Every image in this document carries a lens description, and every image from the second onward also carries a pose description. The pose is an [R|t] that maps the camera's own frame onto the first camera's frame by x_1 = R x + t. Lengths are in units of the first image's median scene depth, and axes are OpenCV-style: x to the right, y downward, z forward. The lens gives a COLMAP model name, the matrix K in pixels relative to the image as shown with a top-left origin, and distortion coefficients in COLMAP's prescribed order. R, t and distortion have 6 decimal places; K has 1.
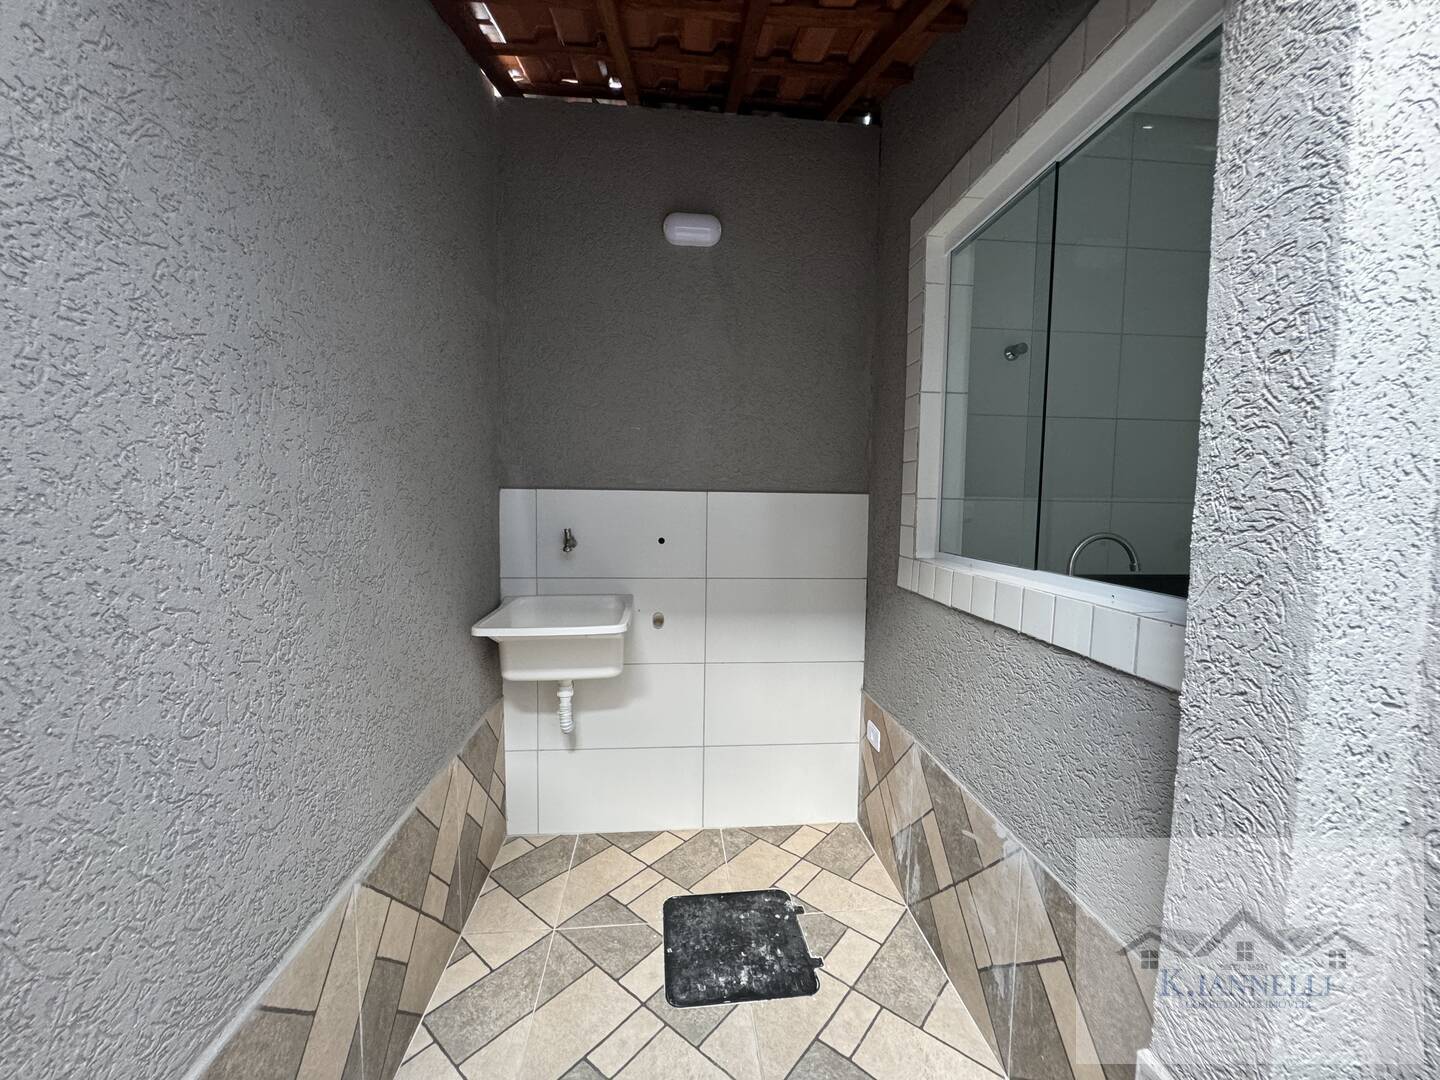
lens RADIAL K [[576.7, 0, 719.6], [0, 576.7, 540.9], [0, 0, 1]] dist [-0.002450, 0.000682]
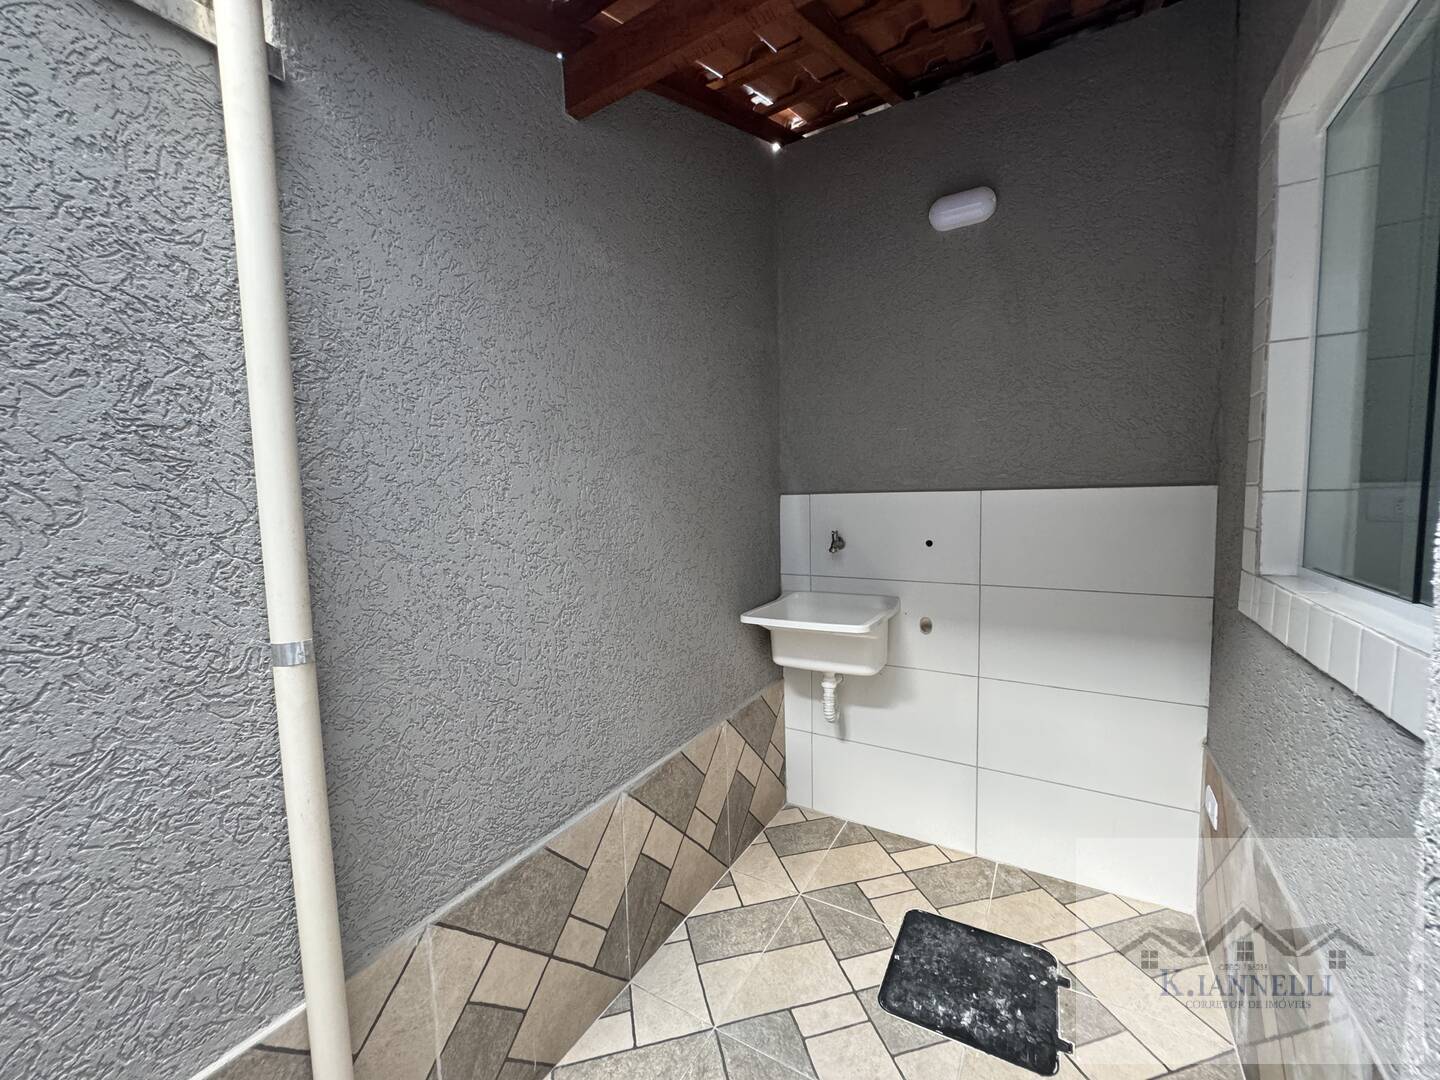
lens RADIAL K [[576.7, 0, 717.9], [0, 576.7, 540.6], [0, 0, 1]] dist [-0.002450, 0.000682]
pose [[0.805116, 0.013496, -0.592964, 0.252494], [-0.008773, 0.999903, 0.010846, -0.016426], [0.593053, -0.003530, 0.805156, 0.019535]]
